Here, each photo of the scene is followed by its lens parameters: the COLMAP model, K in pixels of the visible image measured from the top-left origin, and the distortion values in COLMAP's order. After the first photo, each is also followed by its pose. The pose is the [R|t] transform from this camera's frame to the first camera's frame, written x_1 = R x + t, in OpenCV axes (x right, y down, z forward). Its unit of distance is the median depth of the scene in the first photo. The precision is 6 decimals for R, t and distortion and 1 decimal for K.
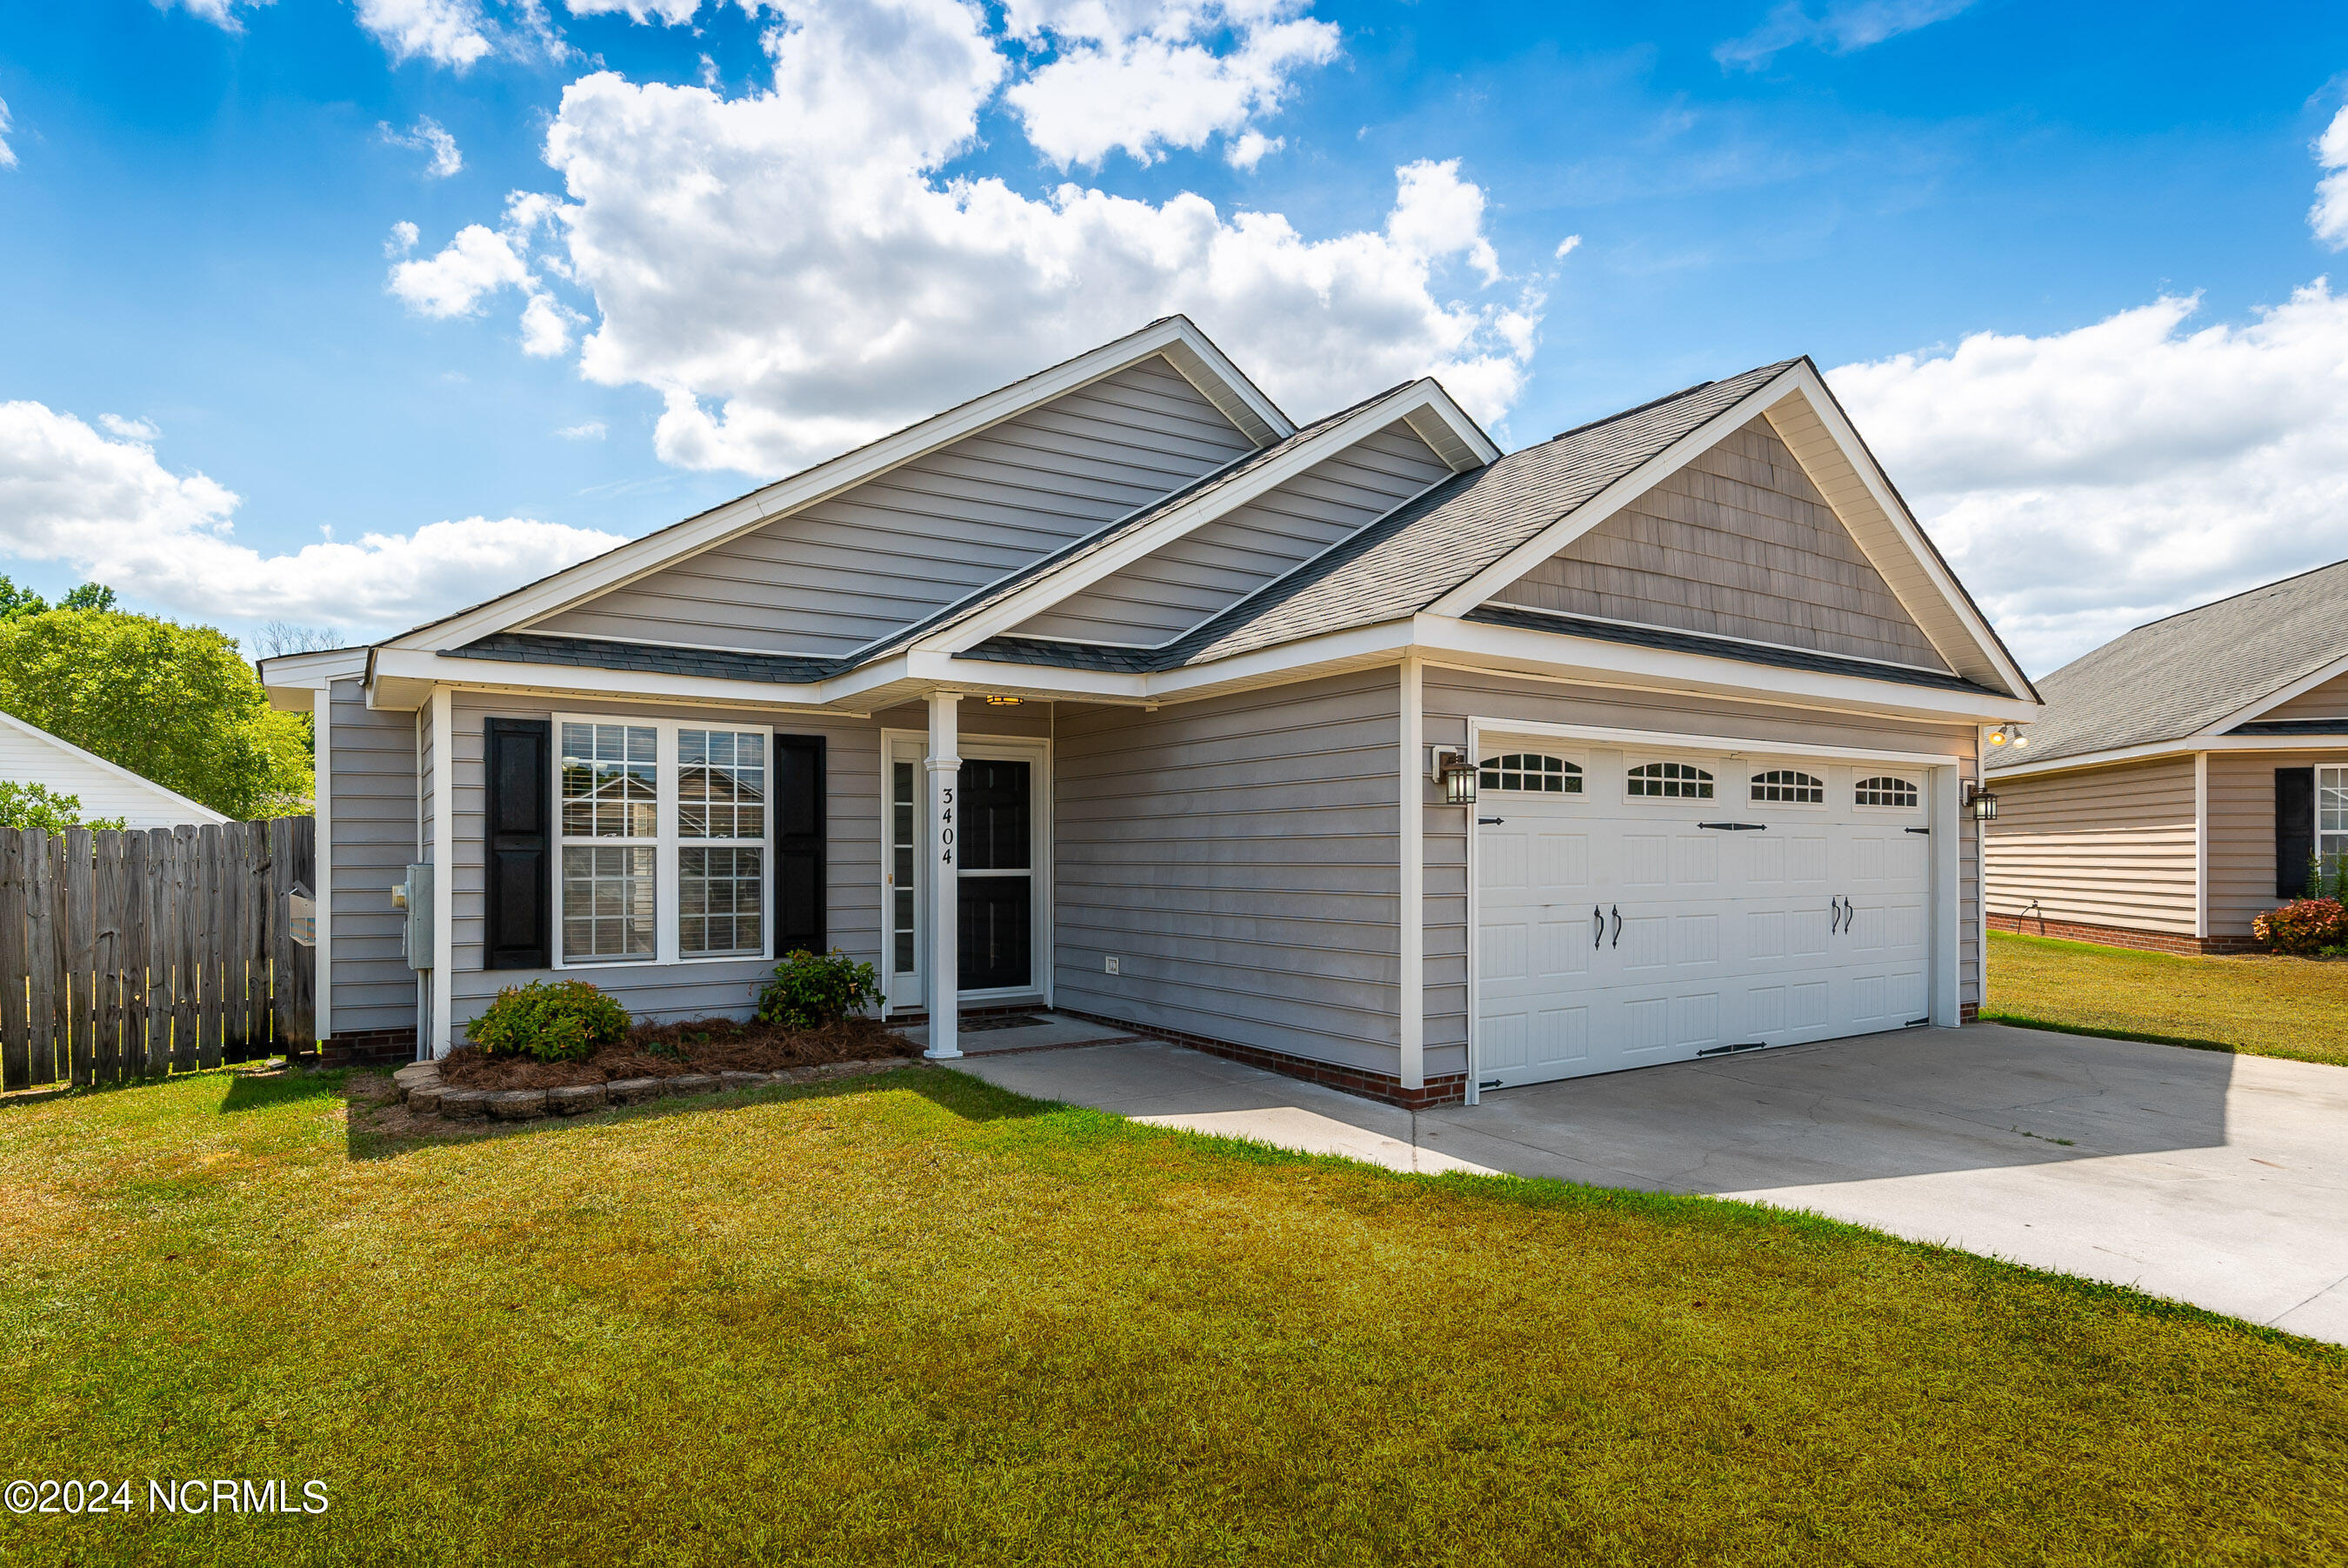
lens RADIAL K [[1210.3, 0, 1174.9], [0, 1210.3, 862.4], [0, 0, 1]] dist [0.014343, 0.000229]
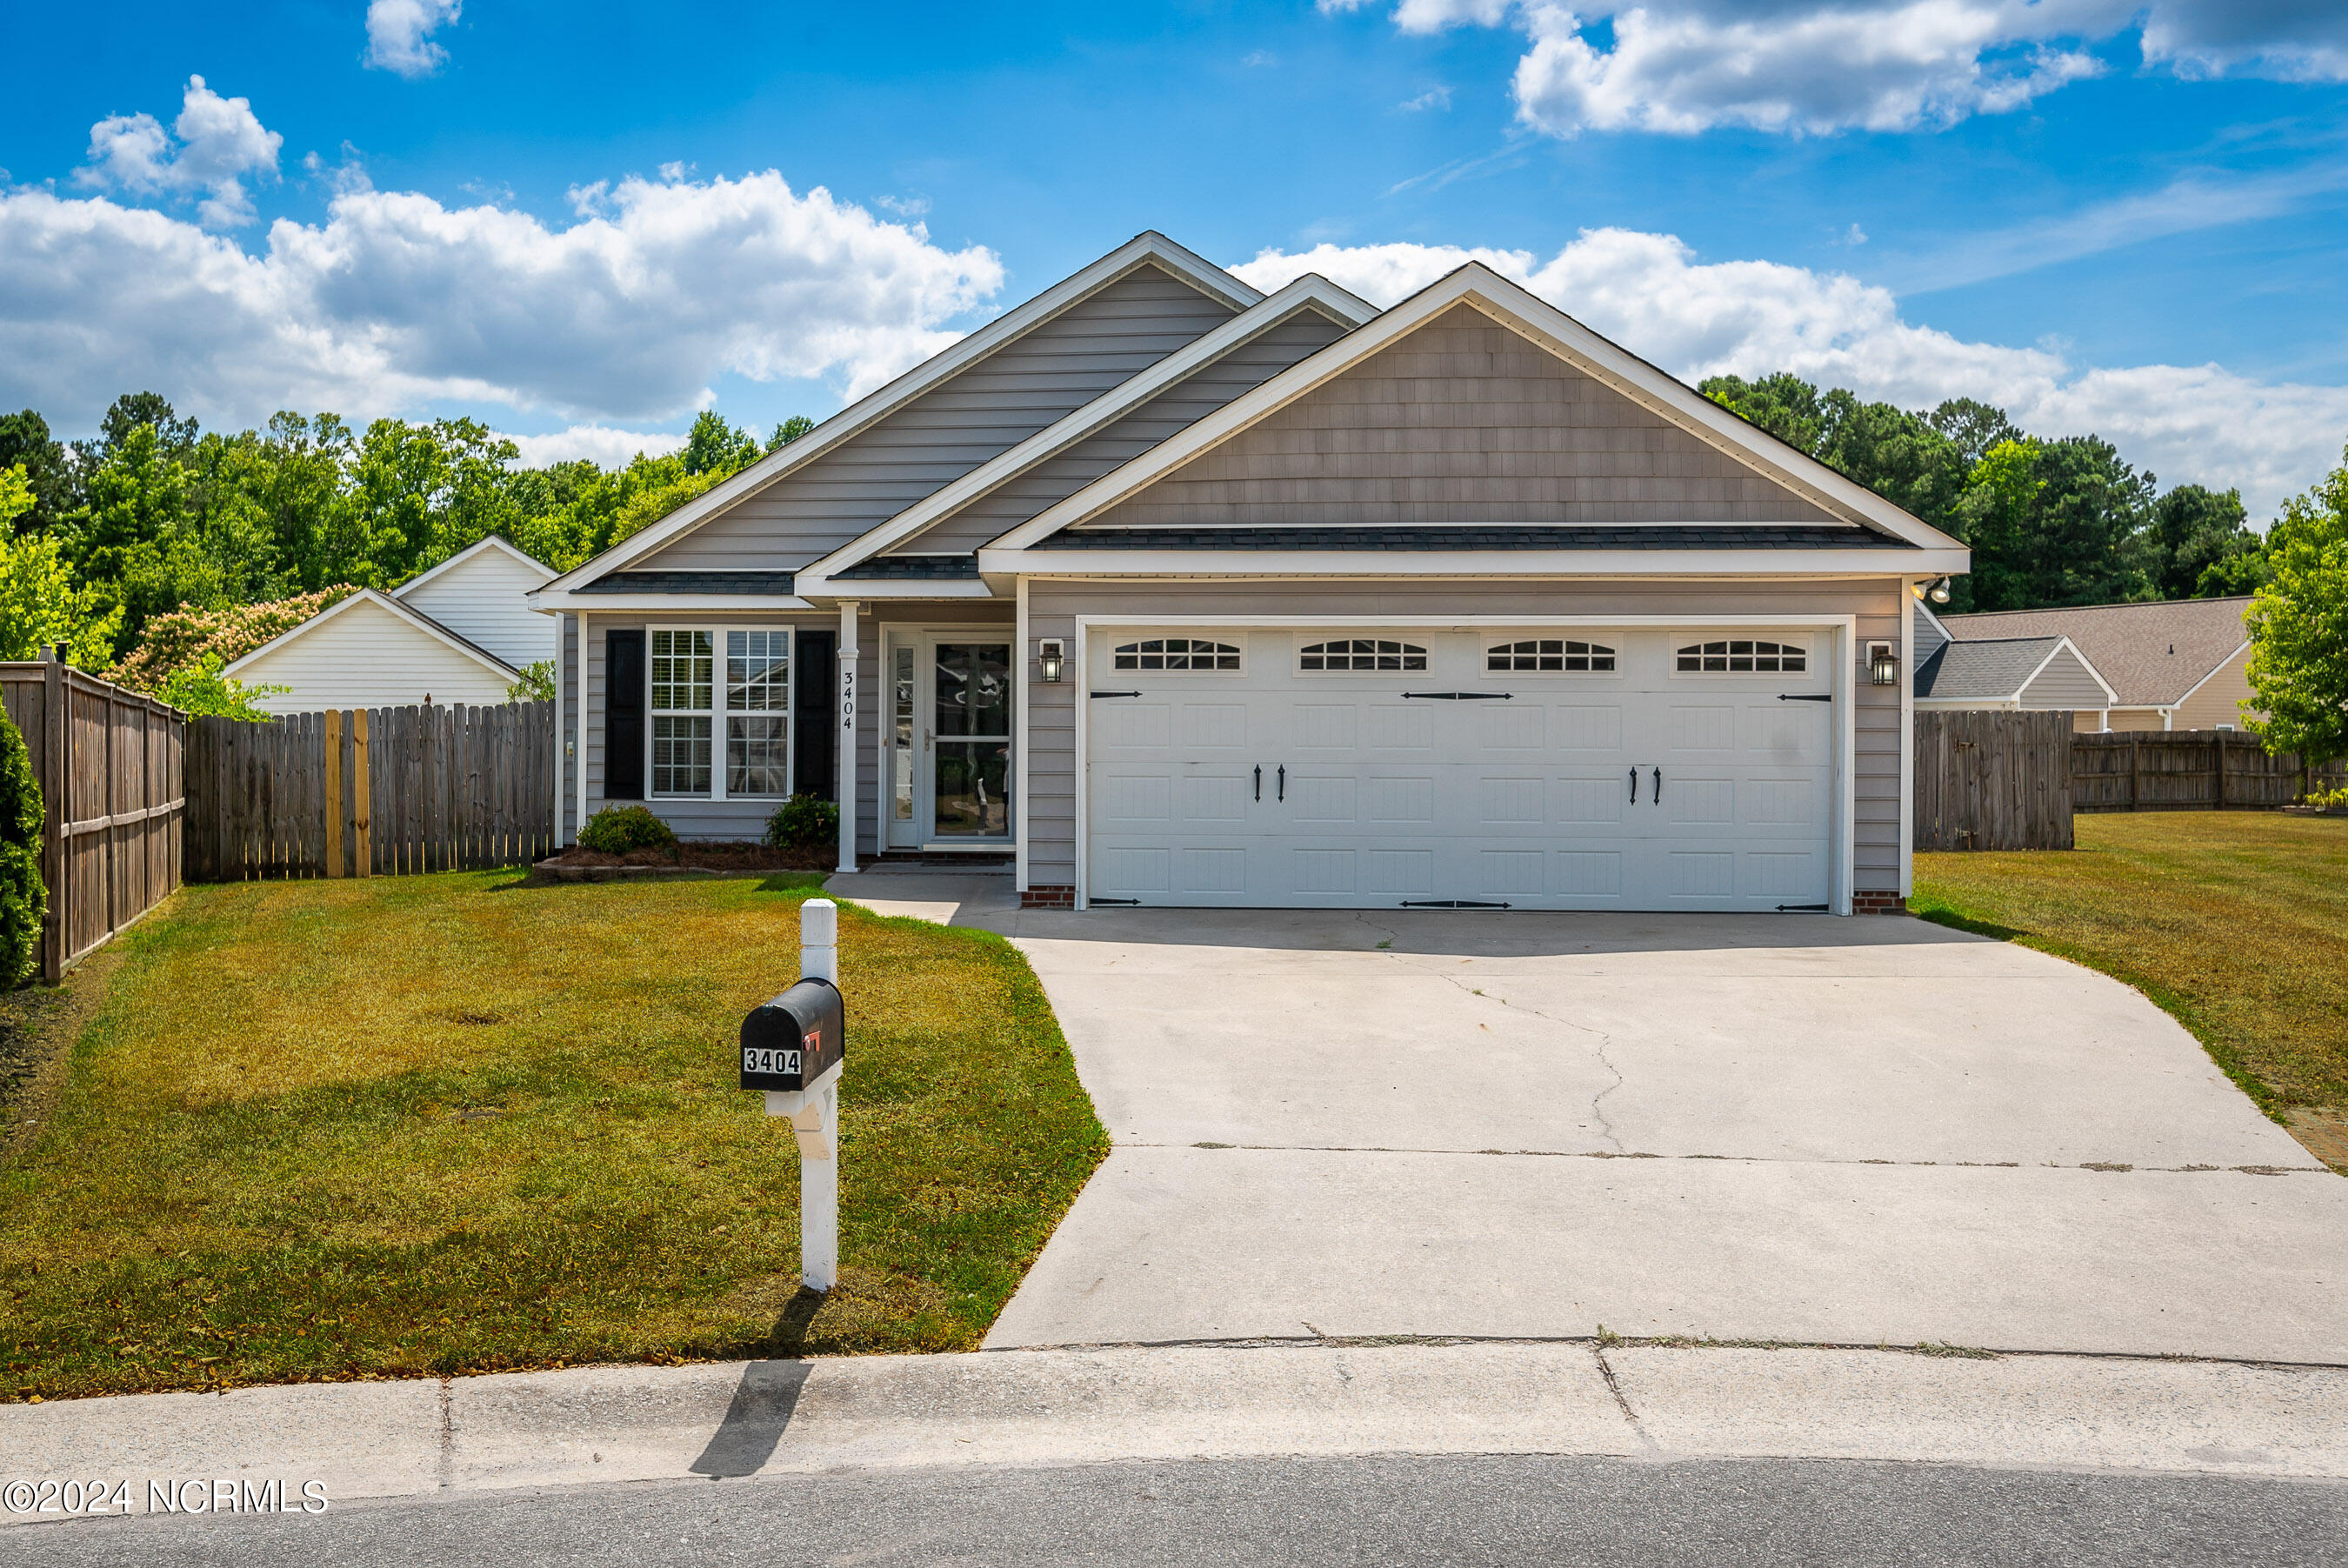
lens RADIAL K [[2041.7, 0, 1174.0], [0, 2041.7, 784.0], [0, 0, 1]] dist [0.047804, -0.000398]
pose [[0.833103, 0.016281, -0.552878, 1.312876], [-0.009160, 0.999836, 0.015639, 0.022986], [0.553042, -0.007964, 0.833115, -0.666061]]
